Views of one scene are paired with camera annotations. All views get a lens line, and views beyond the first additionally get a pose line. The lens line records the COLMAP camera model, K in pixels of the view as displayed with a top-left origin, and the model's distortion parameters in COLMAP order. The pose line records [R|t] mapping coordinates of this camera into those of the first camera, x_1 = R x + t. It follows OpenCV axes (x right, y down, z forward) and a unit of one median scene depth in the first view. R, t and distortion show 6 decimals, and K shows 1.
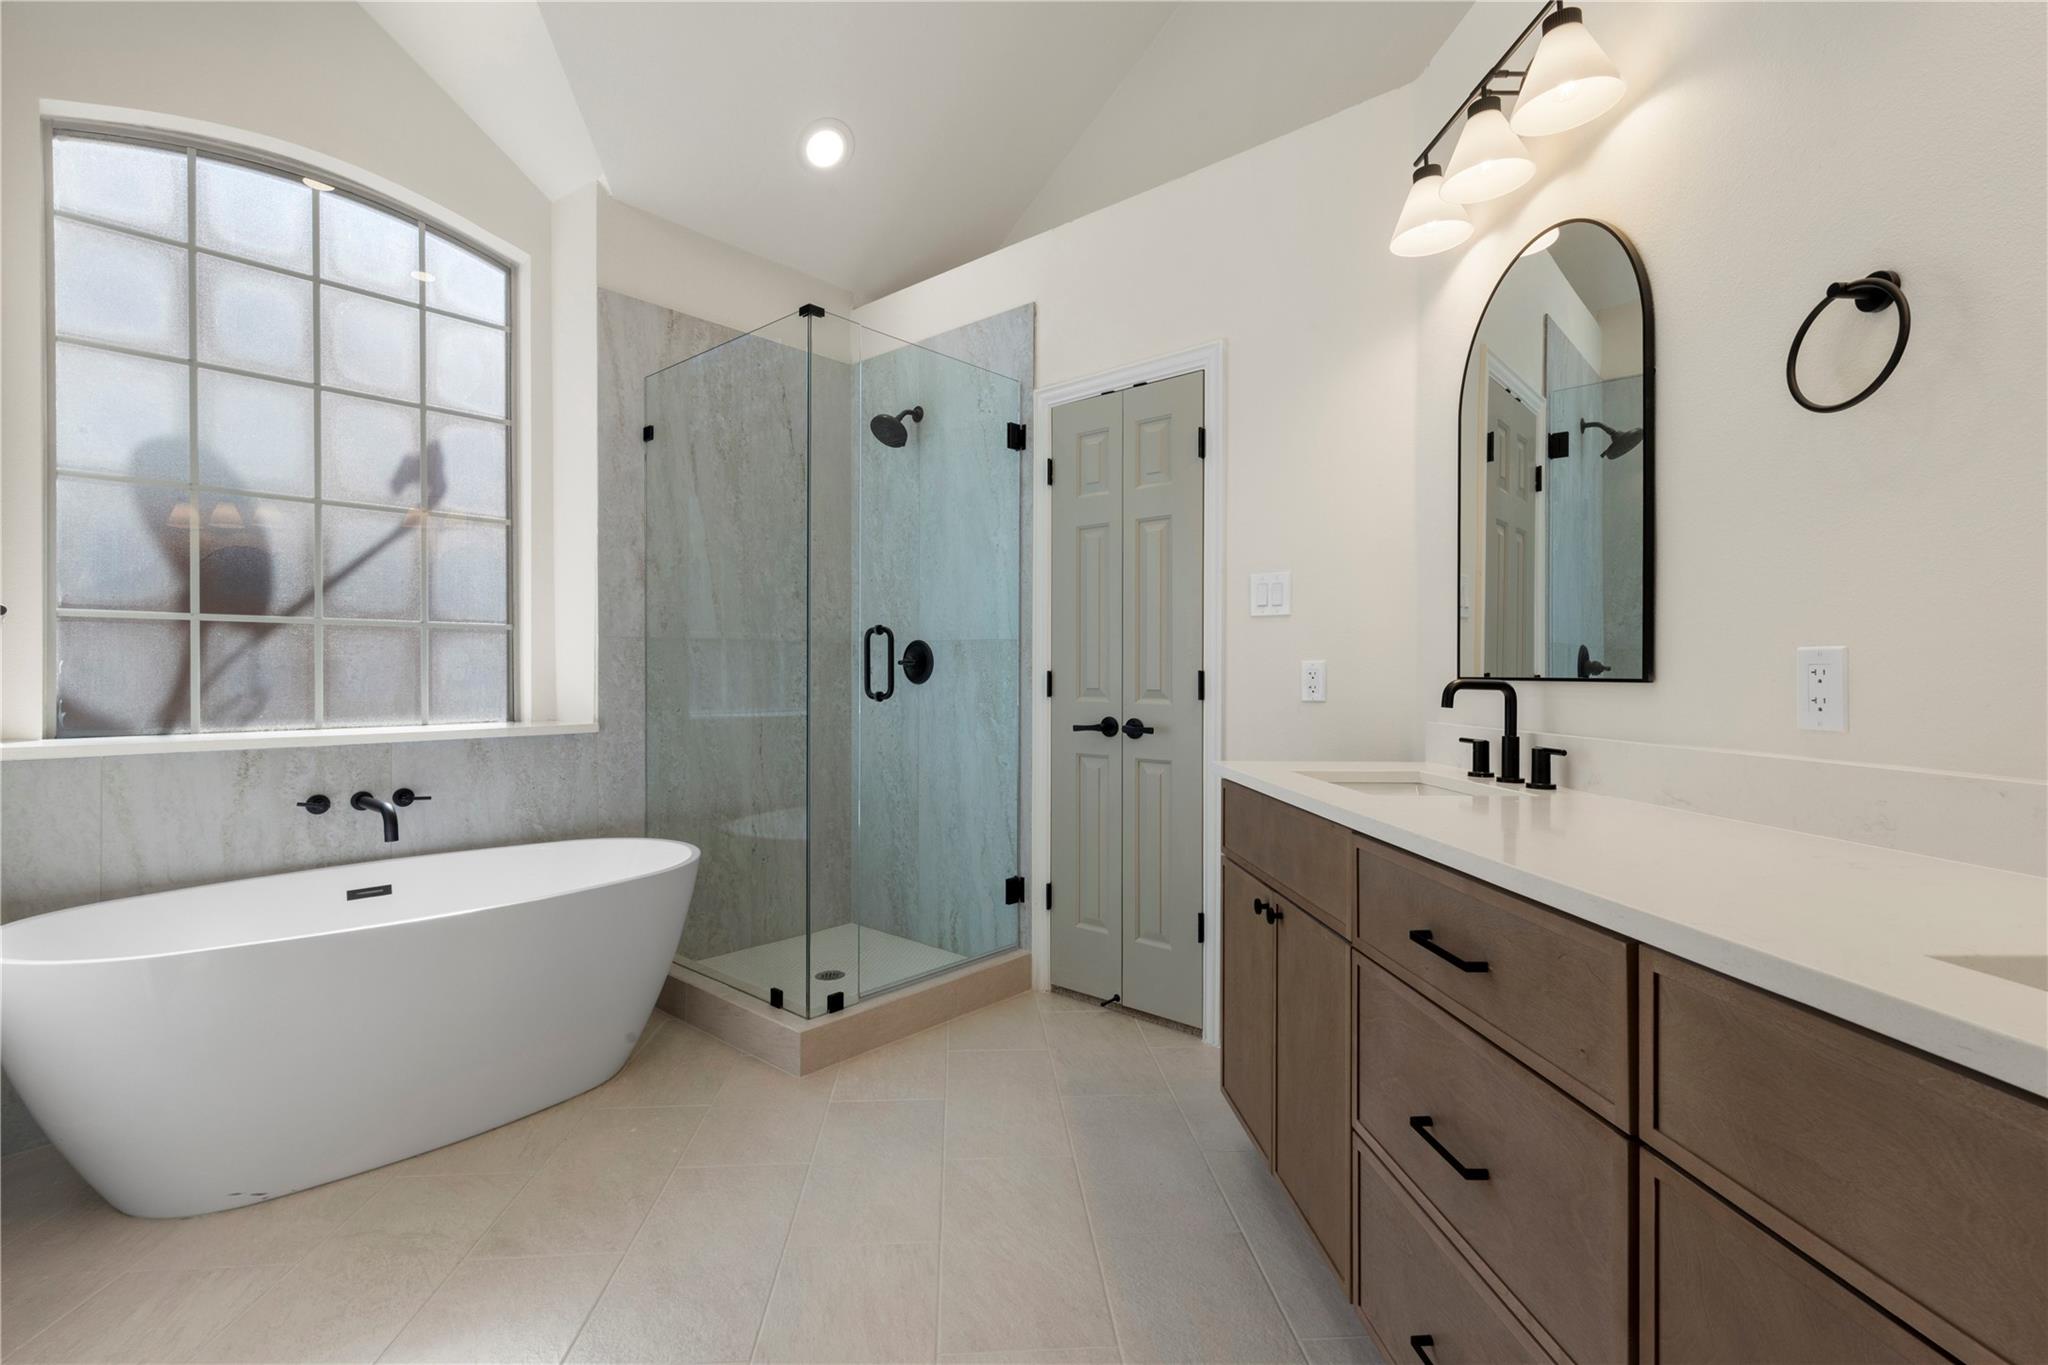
lens RADIAL K [[904.8, 0, 996.6], [0, 904.8, 678.4], [0, 0, 1]] dist [0.009658, -0.000431]
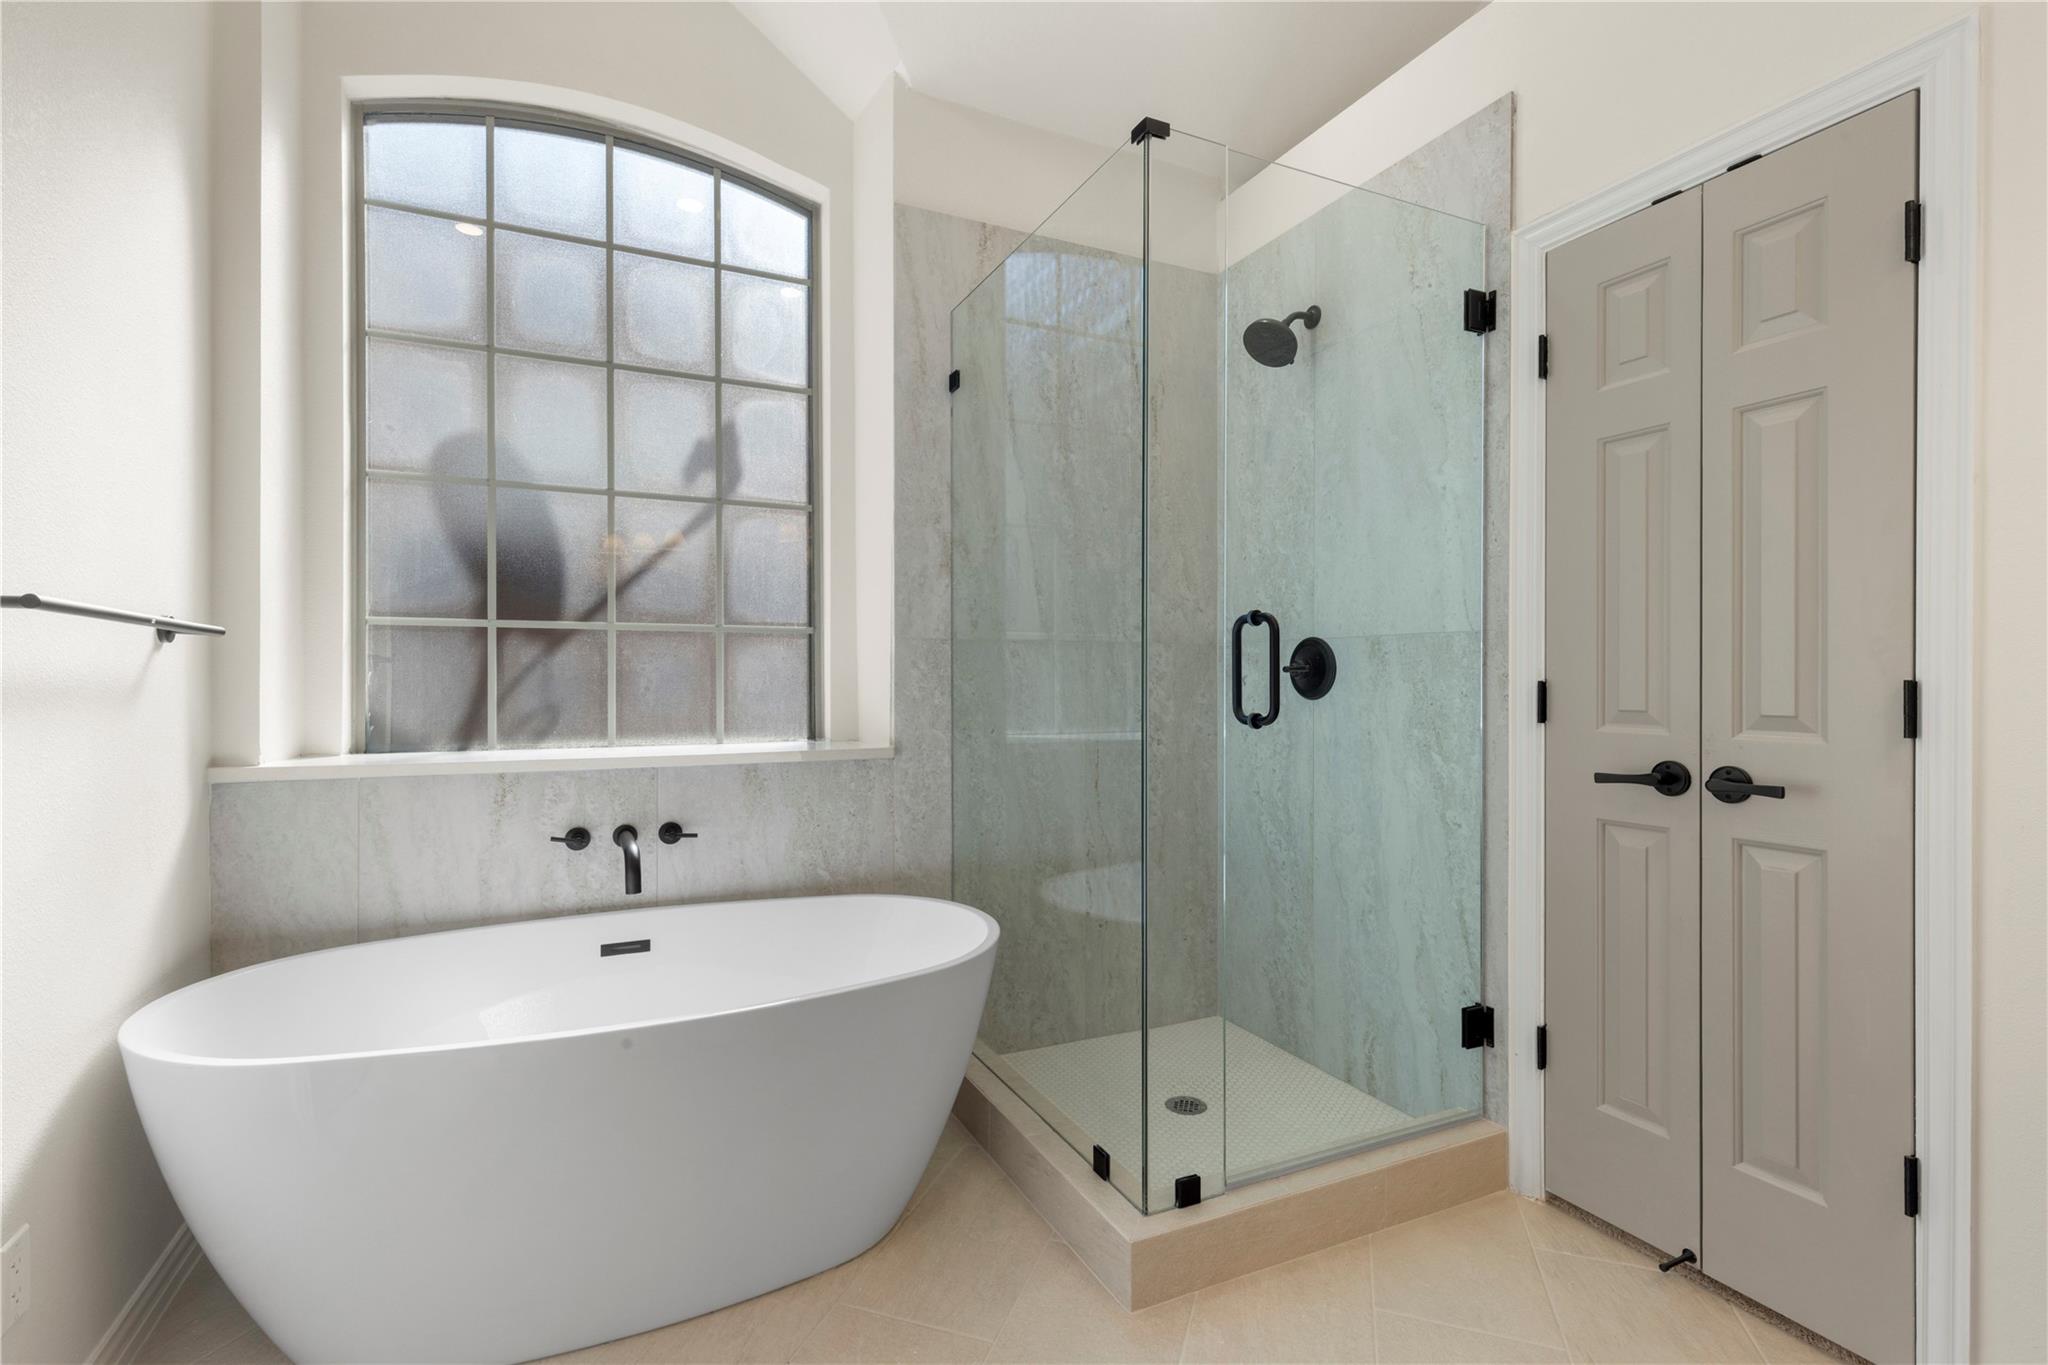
lens RADIAL K [[904.8, 0, 996.6], [0, 904.8, 678.4], [0, 0, 1]] dist [0.009658, -0.000431]
pose [[0.918139, -0.001987, -0.396254, -0.039192], [-0.001875, 0.999954, -0.009359, -0.003660], [0.396255, 0.009336, 0.918093, 0.301231]]
